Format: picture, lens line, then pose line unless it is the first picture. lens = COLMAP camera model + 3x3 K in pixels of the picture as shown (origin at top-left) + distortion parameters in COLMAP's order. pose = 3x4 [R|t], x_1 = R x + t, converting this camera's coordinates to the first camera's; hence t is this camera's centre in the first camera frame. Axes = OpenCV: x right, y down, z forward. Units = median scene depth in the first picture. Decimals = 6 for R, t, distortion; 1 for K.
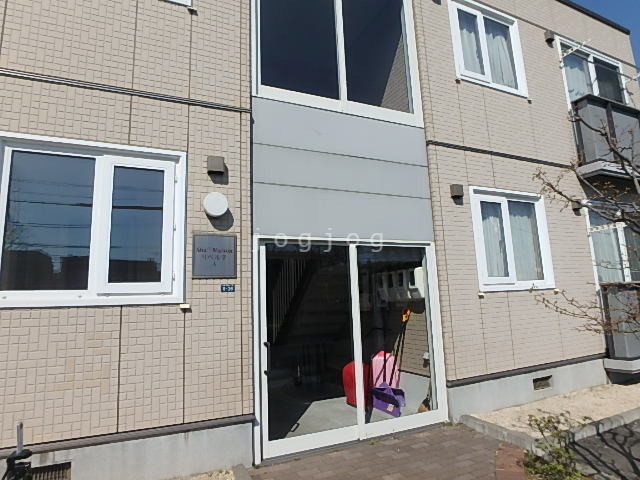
lens RADIAL K [[372.9, 0, 320.0], [0, 372.9, 240.0], [0, 0, 1]] dist [-0.028938, 0.000581]
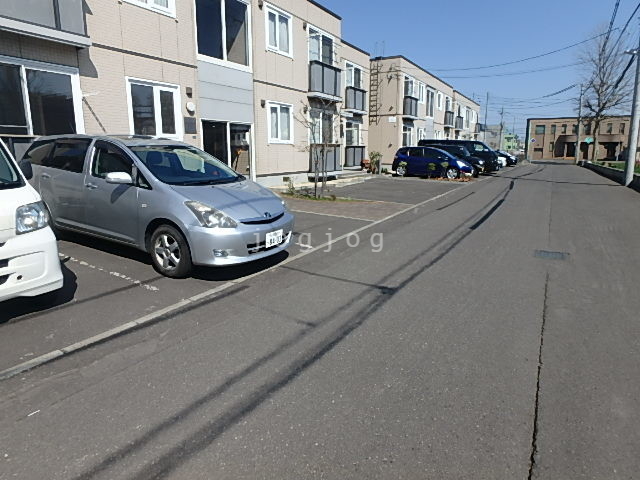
lens RADIAL K [[372.9, 0, 320.0], [0, 372.9, 240.0], [0, 0, 1]] dist [-0.028938, 0.000581]
pose [[0.818941, -0.094983, 0.565963, -0.793398], [-0.124410, 0.933371, 0.336662, -0.149238], [-0.560230, -0.346118, 0.752559, -1.375506]]
